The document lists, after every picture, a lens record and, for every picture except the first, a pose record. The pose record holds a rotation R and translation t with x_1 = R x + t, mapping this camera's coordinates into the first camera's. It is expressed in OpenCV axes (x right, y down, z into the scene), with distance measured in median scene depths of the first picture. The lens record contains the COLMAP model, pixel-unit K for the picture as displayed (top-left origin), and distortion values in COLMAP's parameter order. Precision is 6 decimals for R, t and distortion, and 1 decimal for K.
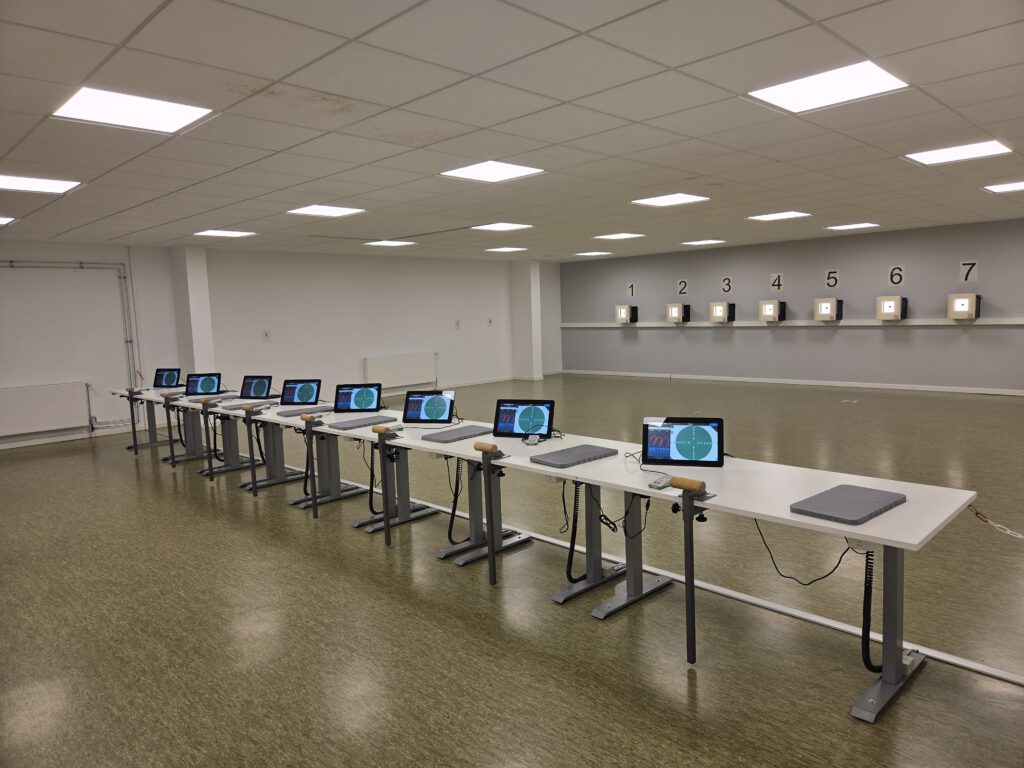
lens RADIAL K [[677.0, 0, 512.0], [0, 677.0, 384.0], [0, 0, 1]] dist [0.063279, -0.000191]
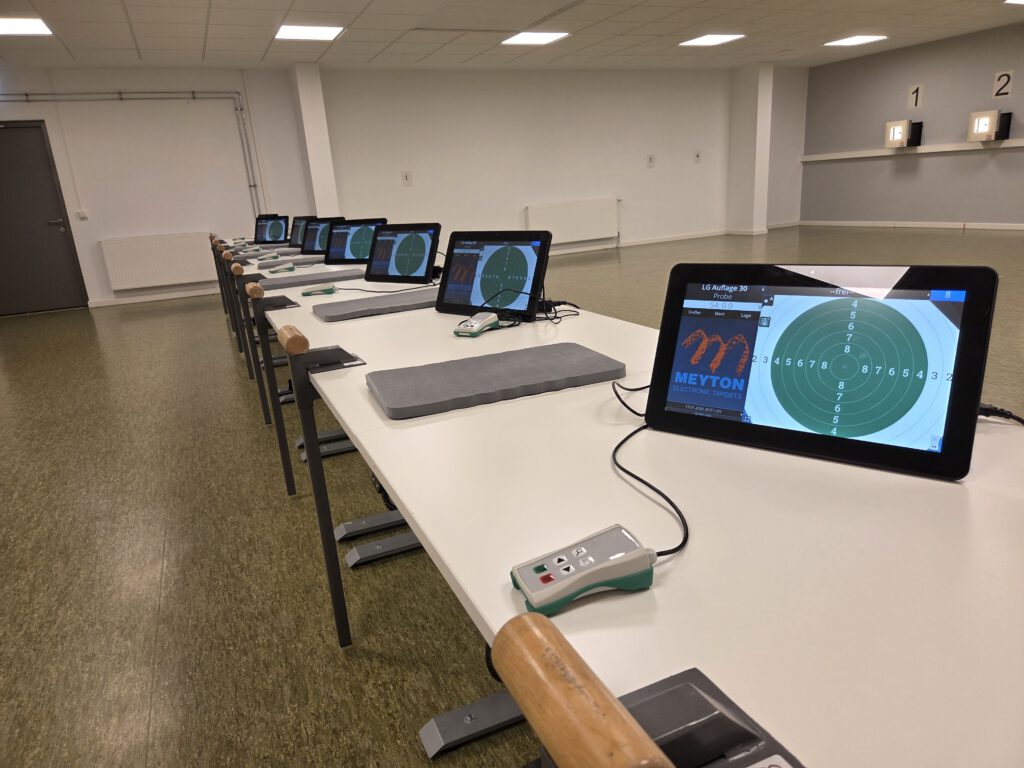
lens RADIAL K [[689.0, 0, 512.0], [0, 689.0, 384.0], [0, 0, 1]] dist [0.081633, -0.068389]
pose [[0.939792, 0.068907, -0.334728, 0.056137], [-0.003312, 0.981252, 0.192700, 0.010151], [0.341731, -0.179989, 0.922401, 0.169165]]
